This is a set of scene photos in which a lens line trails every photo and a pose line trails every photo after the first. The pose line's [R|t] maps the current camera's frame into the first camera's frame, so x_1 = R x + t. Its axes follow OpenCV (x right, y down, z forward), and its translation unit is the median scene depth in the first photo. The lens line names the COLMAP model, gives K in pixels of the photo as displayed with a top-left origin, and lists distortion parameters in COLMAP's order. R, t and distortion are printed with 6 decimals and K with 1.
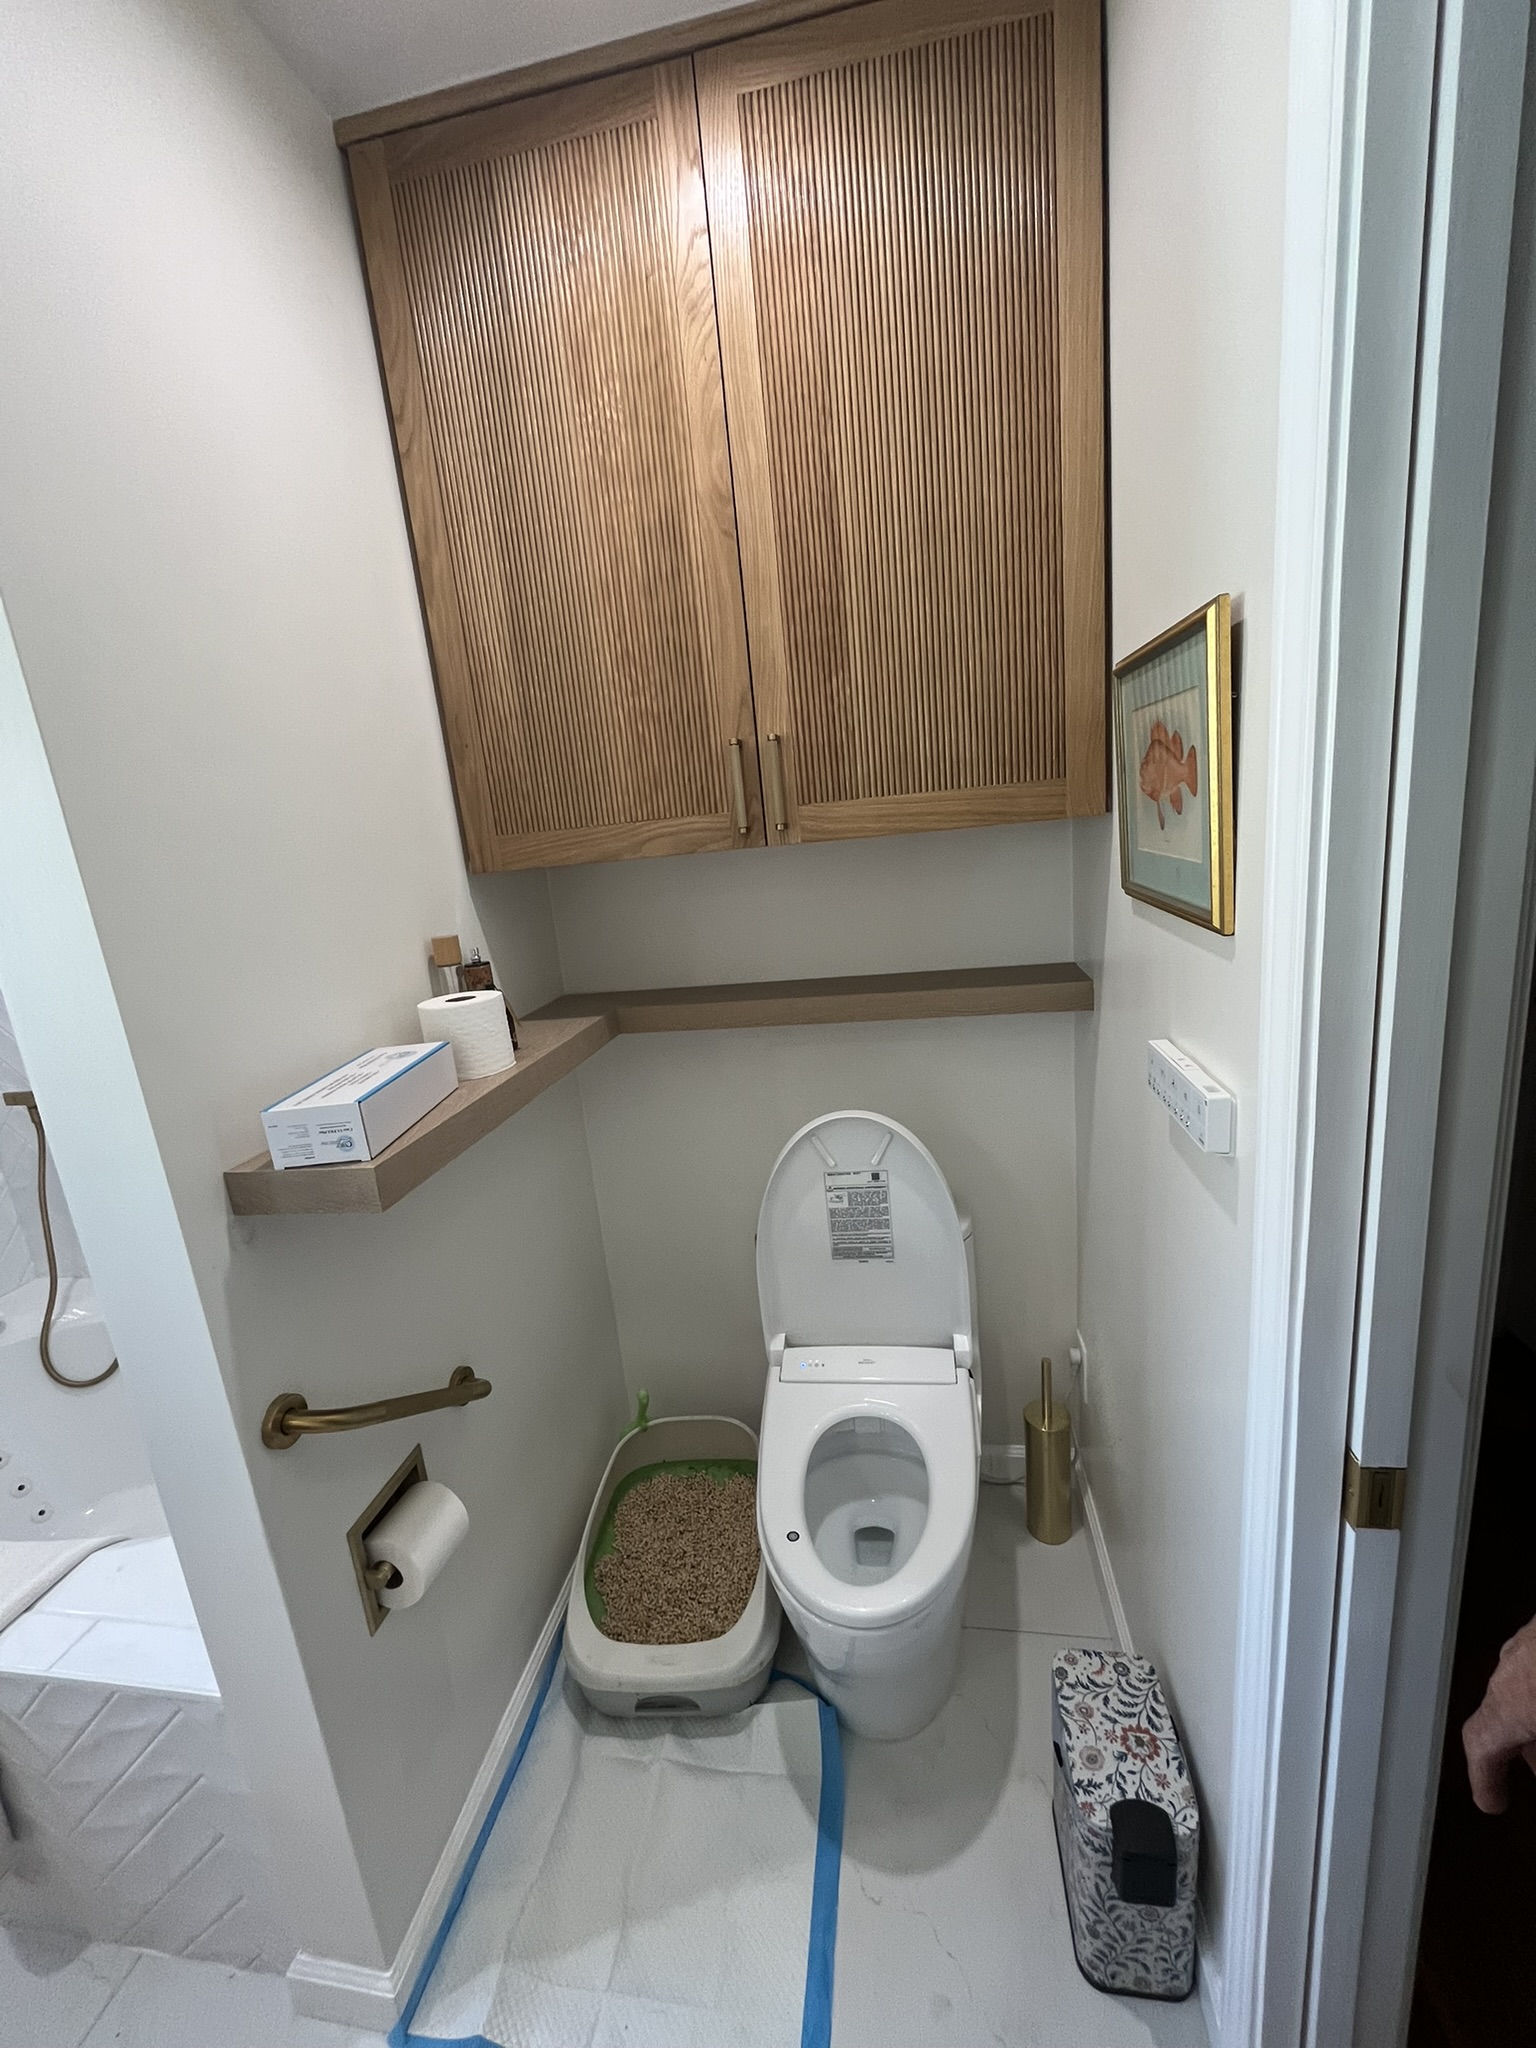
lens RADIAL K [[827.0, 0, 762.2], [0, 827.0, 1034.6], [0, 0, 1]] dist [-0.003817, 0.000299]
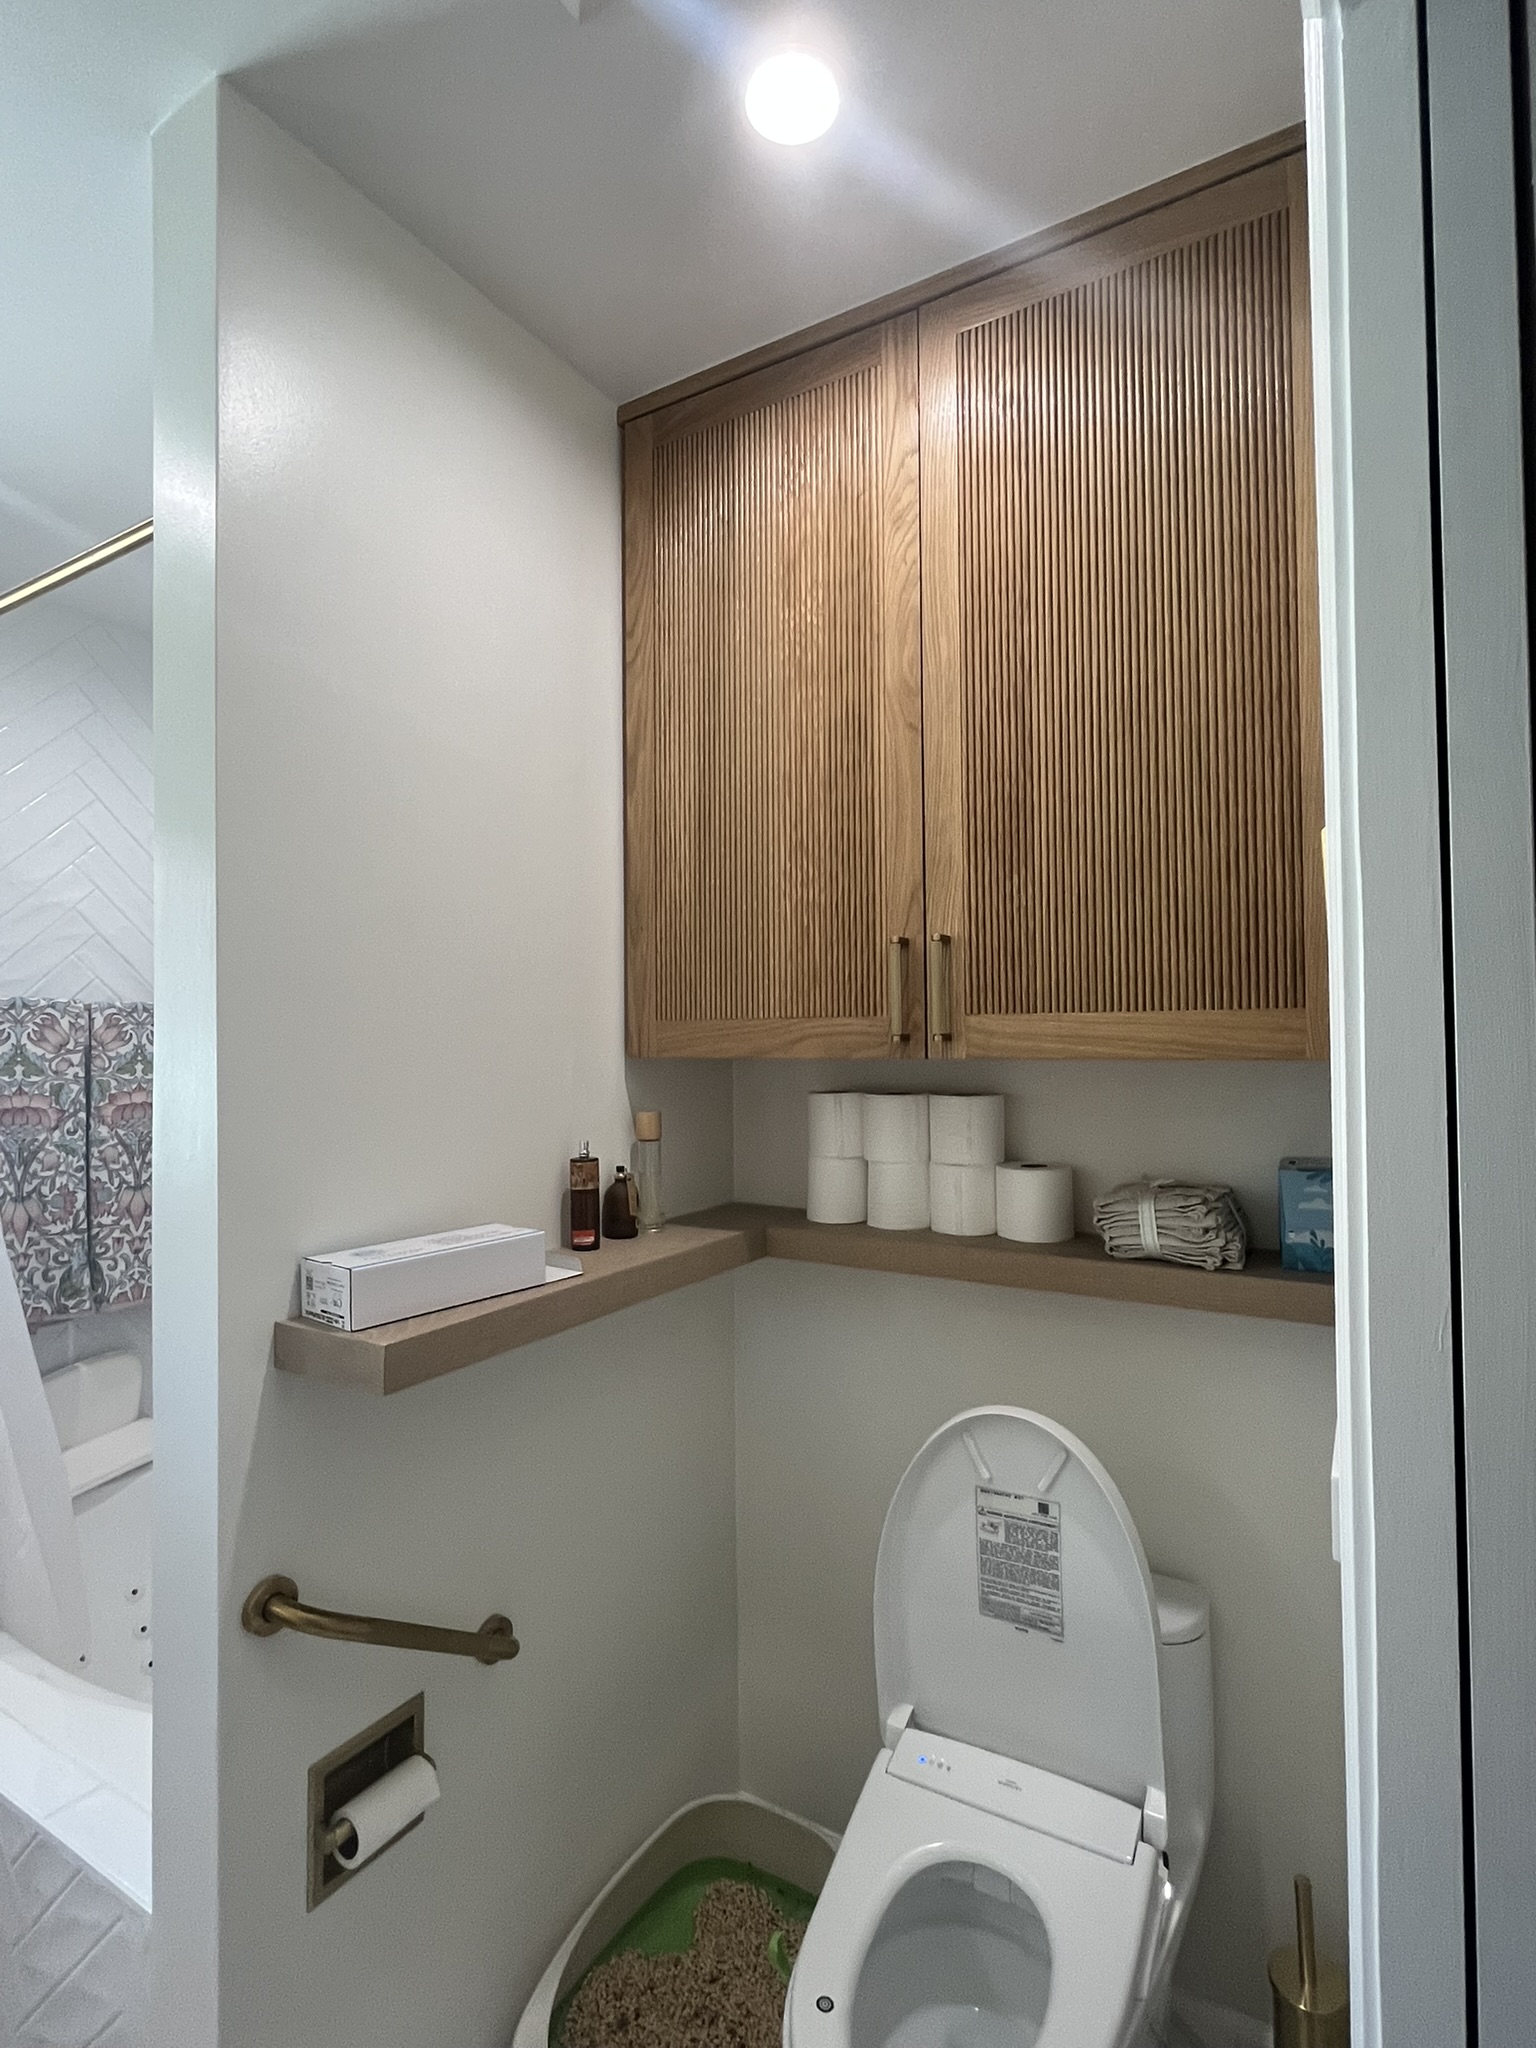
lens RADIAL K [[1026.8, 0, 755.3], [0, 1026.8, 1035.9], [0, 0, 1]] dist [-0.005499, 0.001167]
pose [[0.925013, 0.084923, -0.370324, 0.243954], [-0.165434, 0.967476, -0.191368, -0.021928], [0.342028, 0.238282, 0.908977, -0.020346]]
